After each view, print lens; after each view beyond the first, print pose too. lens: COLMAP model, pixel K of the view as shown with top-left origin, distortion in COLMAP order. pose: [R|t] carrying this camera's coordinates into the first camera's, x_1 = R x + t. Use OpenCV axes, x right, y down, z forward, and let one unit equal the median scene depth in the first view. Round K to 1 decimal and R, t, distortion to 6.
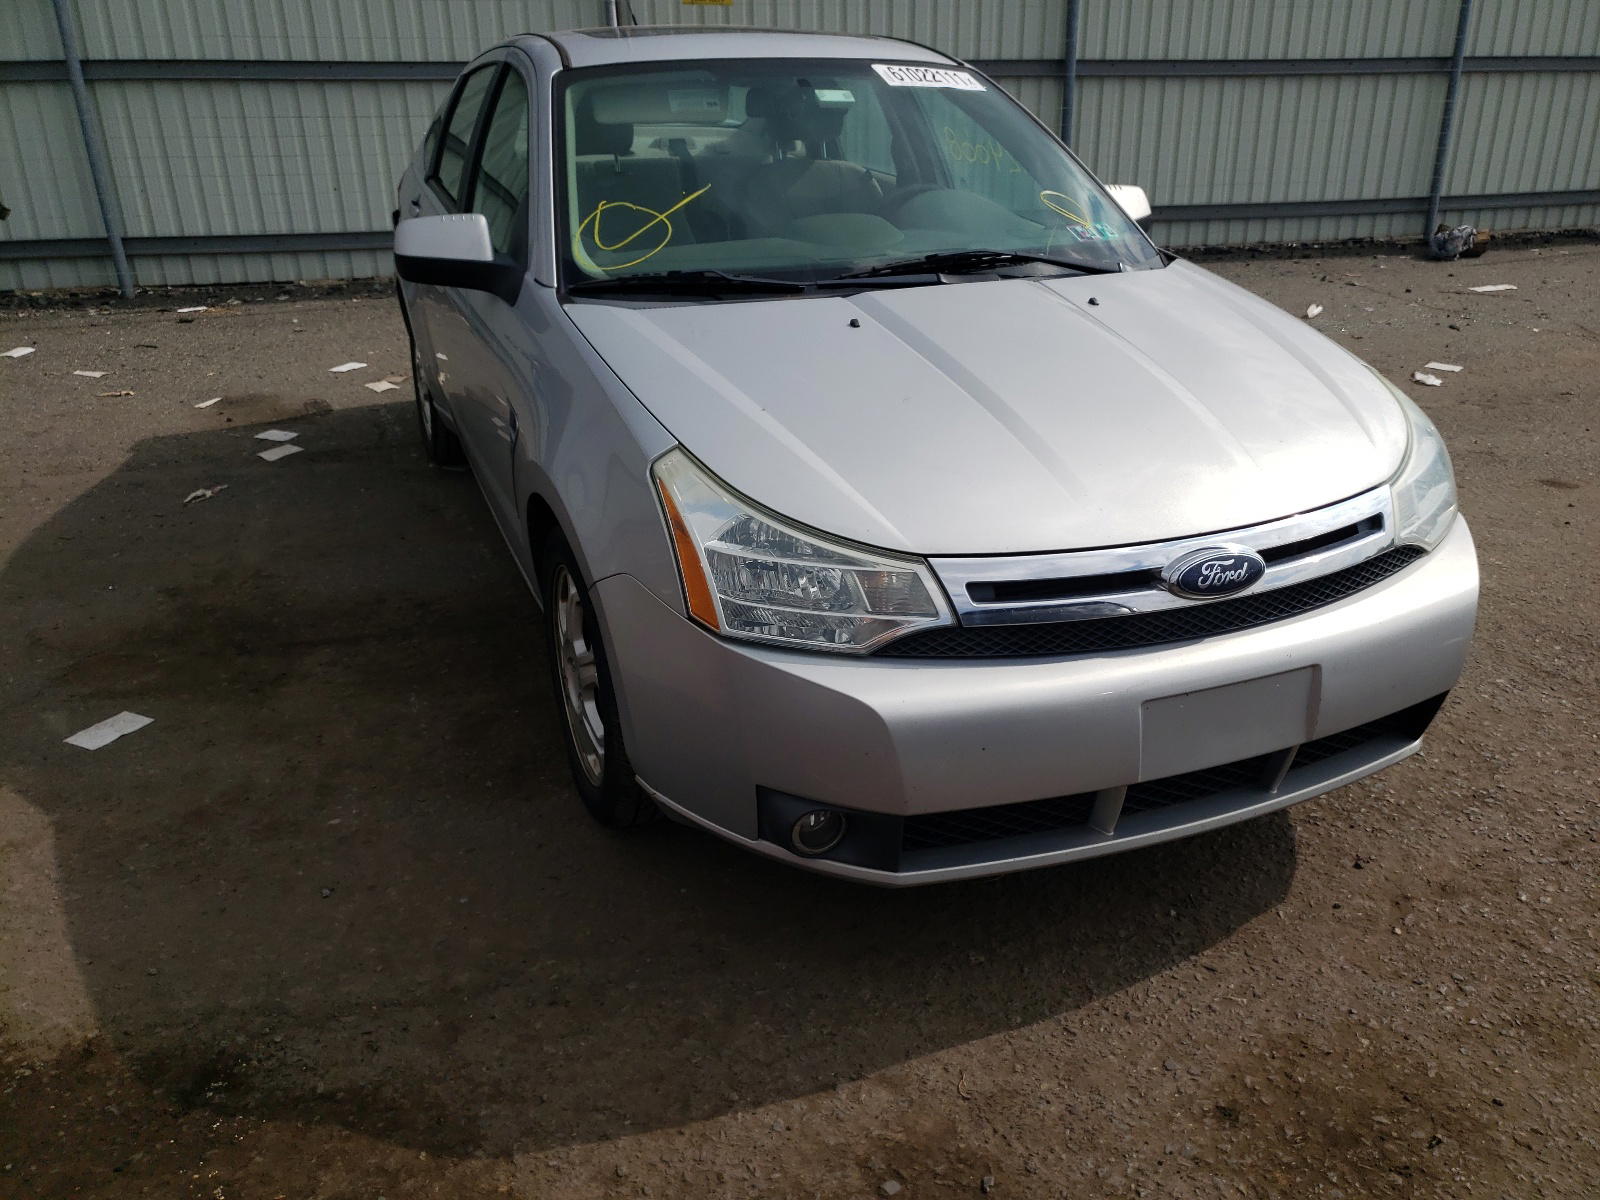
lens RADIAL K [[1266.9, 0, 791.5], [0, 1266.9, 600.6], [0, 0, 1]] dist [-0.005060, 0.047660]
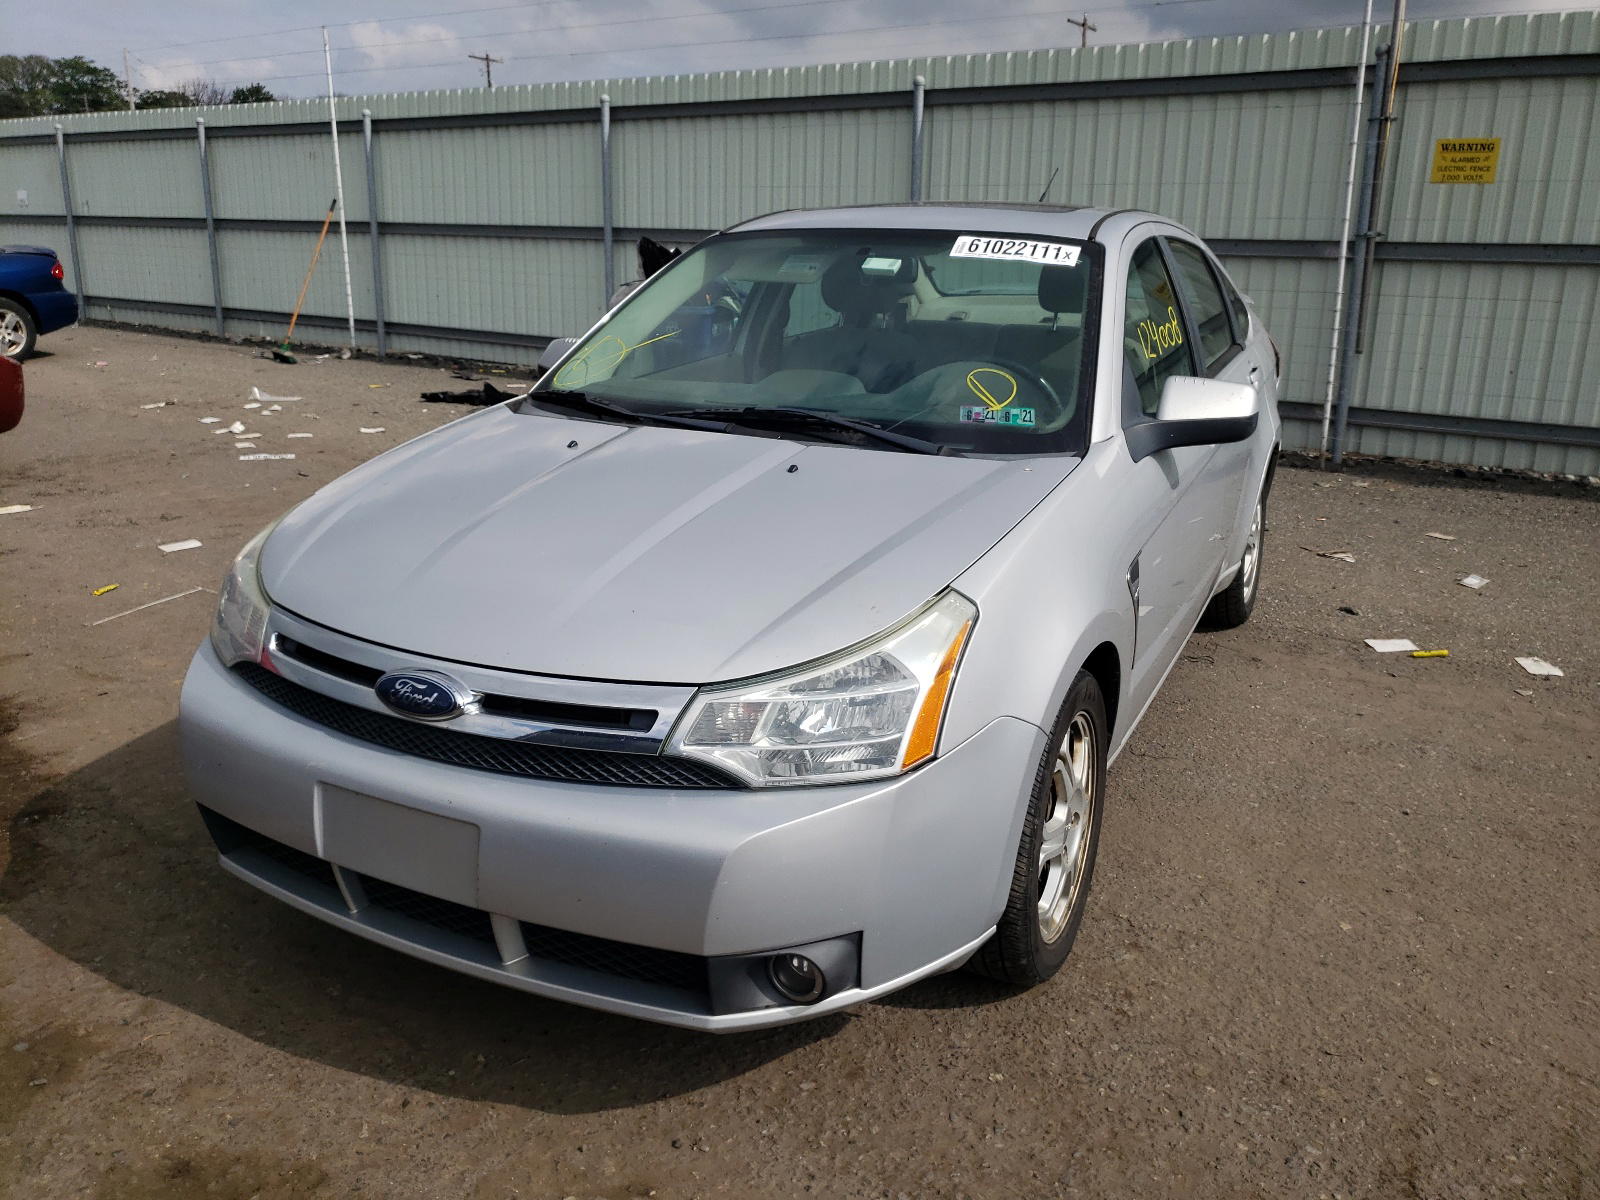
lens RADIAL K [[1221.4, 0, 799.6], [0, 1221.4, 576.9], [0, 0, 1]] dist [-0.001990, 0.000783]
pose [[0.663271, 0.215402, -0.716711, 1.201621], [-0.314147, 0.949359, -0.005401, -0.198821], [0.679252, 0.228735, 0.697350, 0.492446]]
